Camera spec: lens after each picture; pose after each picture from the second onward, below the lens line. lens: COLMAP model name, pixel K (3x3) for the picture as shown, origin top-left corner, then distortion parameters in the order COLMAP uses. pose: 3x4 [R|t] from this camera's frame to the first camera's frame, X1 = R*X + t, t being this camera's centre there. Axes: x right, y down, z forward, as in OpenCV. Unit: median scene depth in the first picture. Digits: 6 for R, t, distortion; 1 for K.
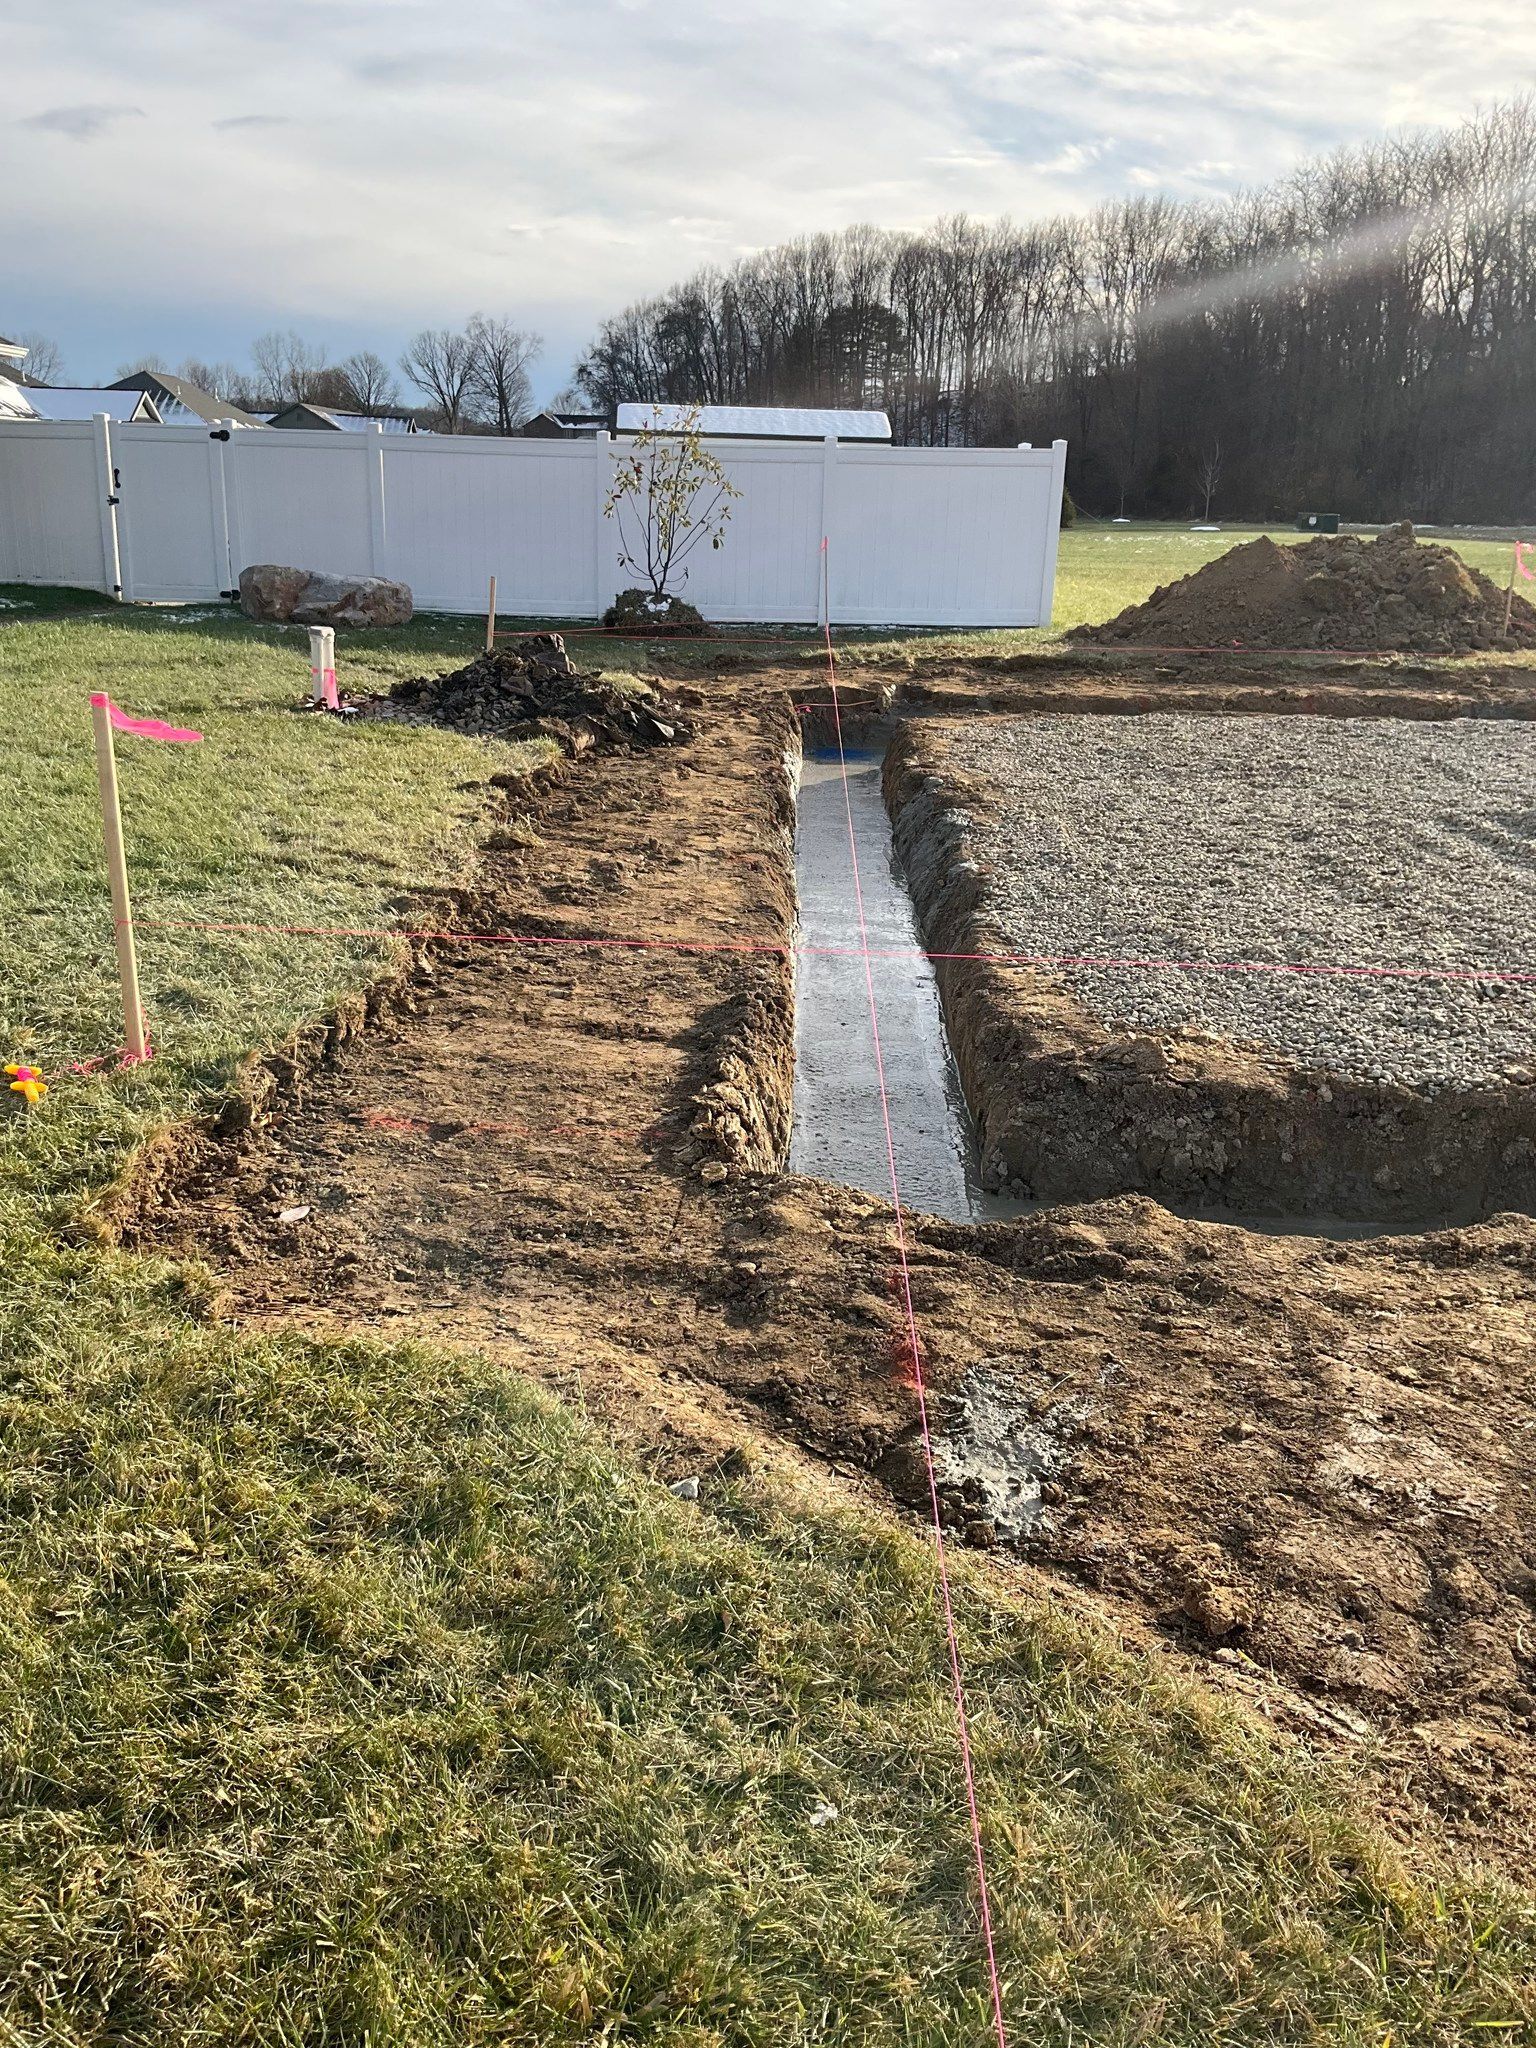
lens RADIAL K [[1655.9, 0, 758.2], [0, 1655.9, 1020.8], [0, 0, 1]] dist [0.130794, -0.264674]
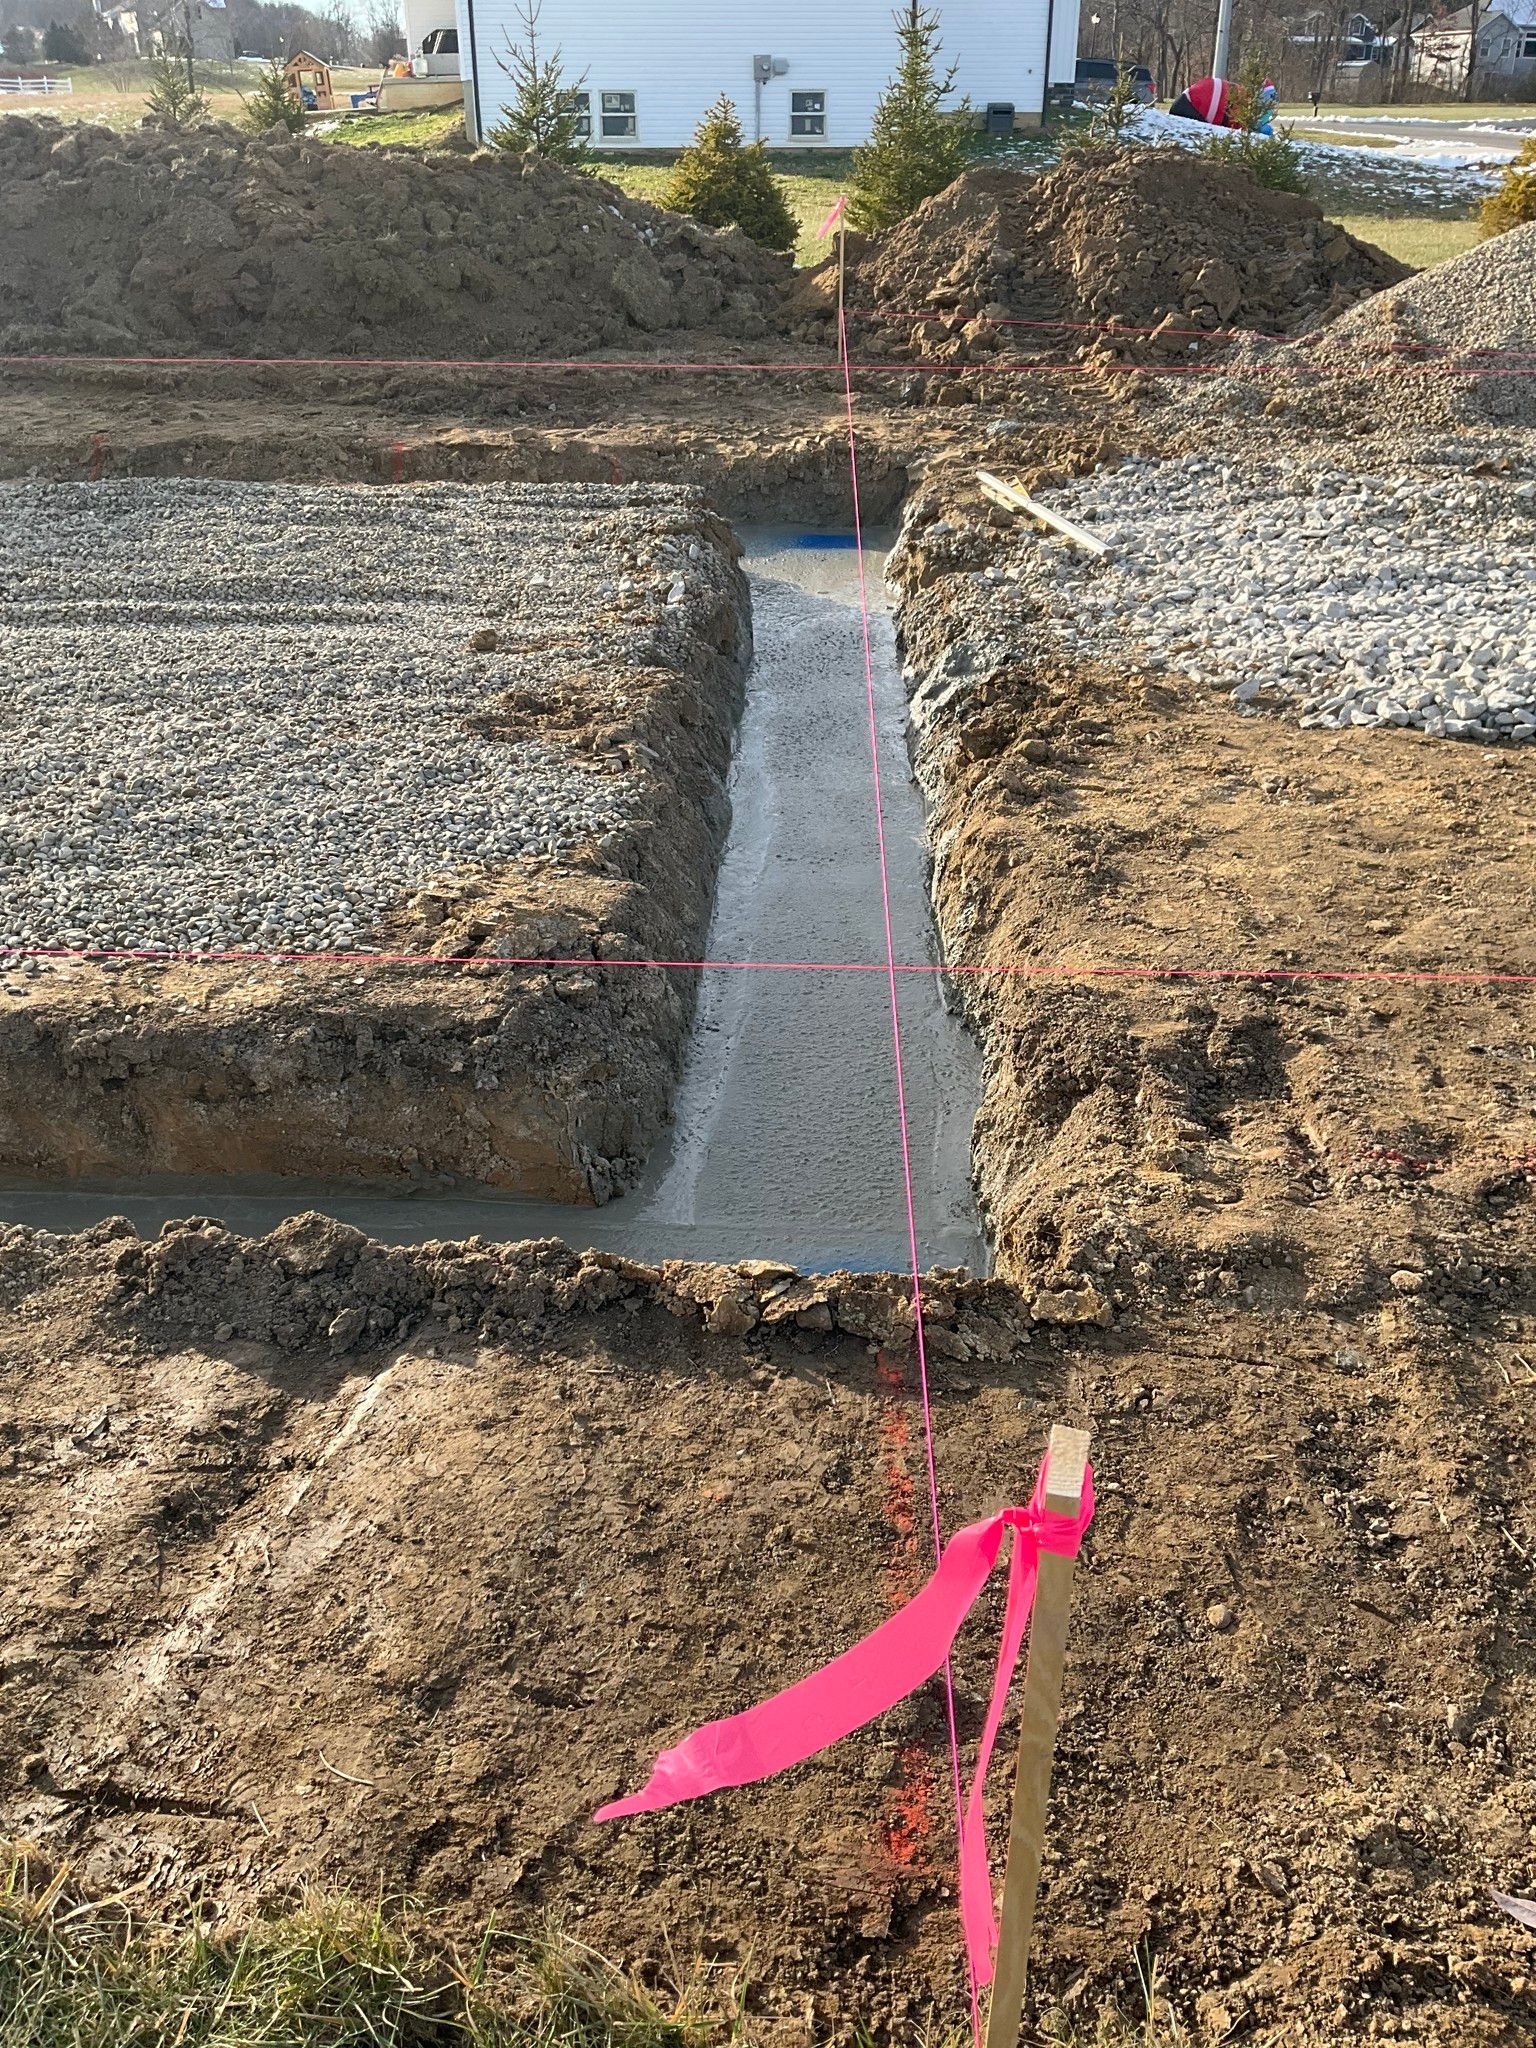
lens RADIAL K [[1678.4, 0, 754.3], [0, 1678.4, 1018.6], [0, 0, 1]] dist [0.116853, -0.233017]
pose [[0.015292, -0.493096, 0.869841, -0.401341], [0.304852, 0.830822, 0.465618, -0.248224], [-0.952277, 0.258053, 0.163026, 0.778882]]
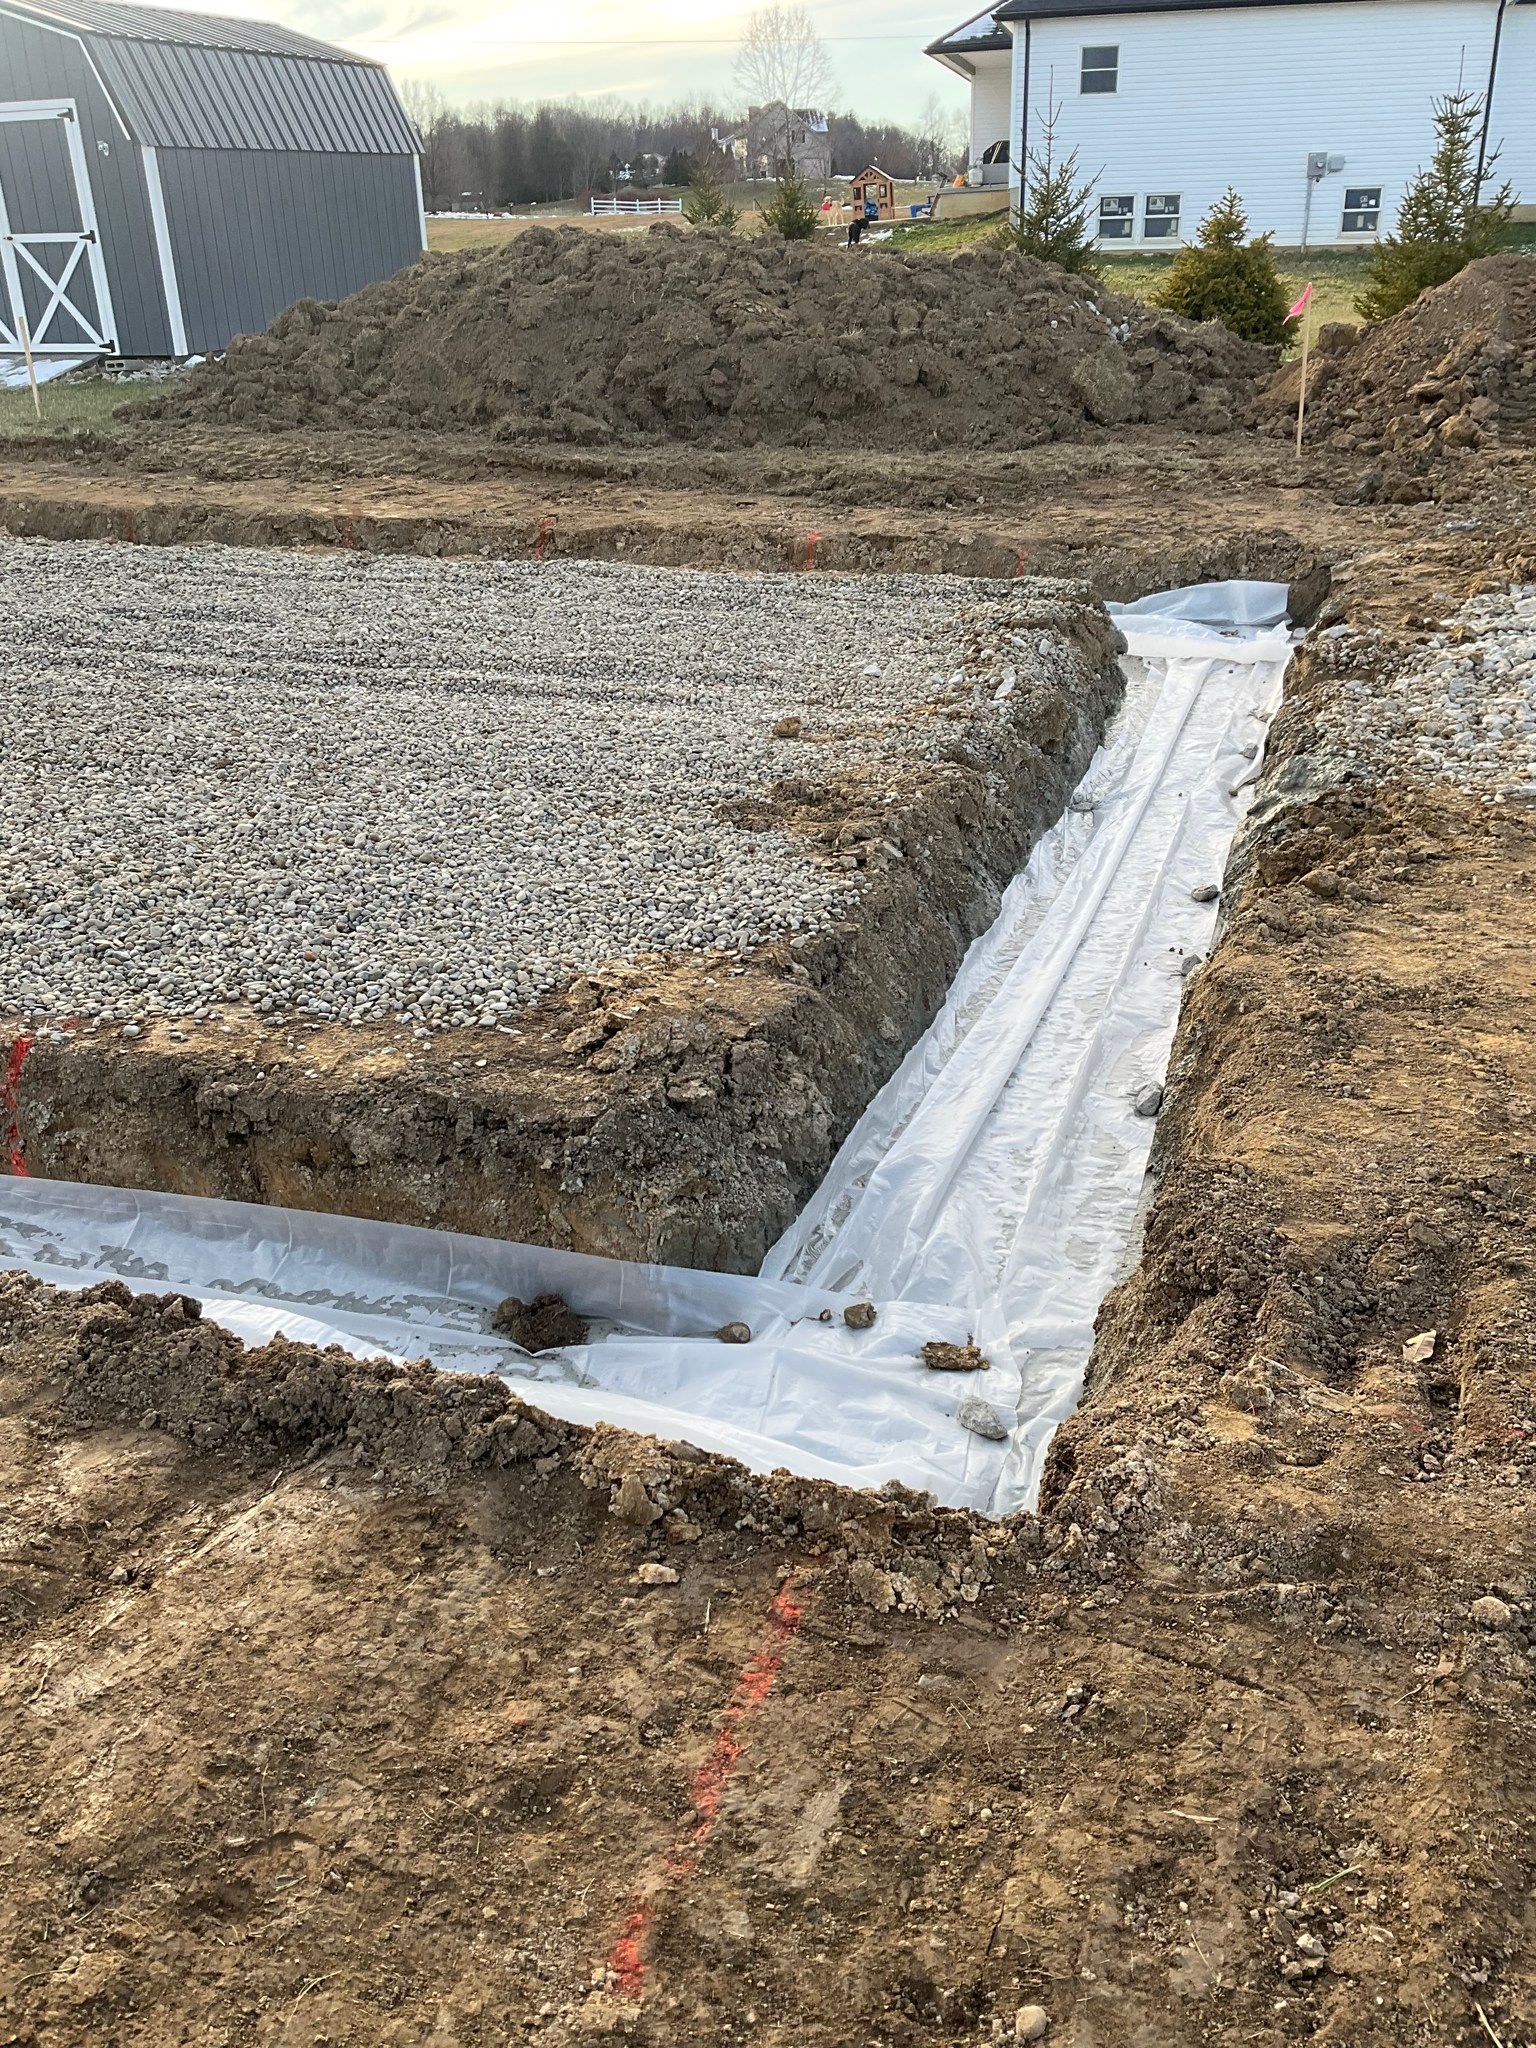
lens RADIAL K [[1655.9, 0, 758.2], [0, 1655.9, 1020.8], [0, 0, 1]] dist [0.130794, -0.264674]
pose [[0.311615, -0.435019, 0.844781, -0.317653], [0.321097, 0.884957, 0.337264, -0.193901], [-0.894311, 0.166160, 0.415449, 0.666733]]
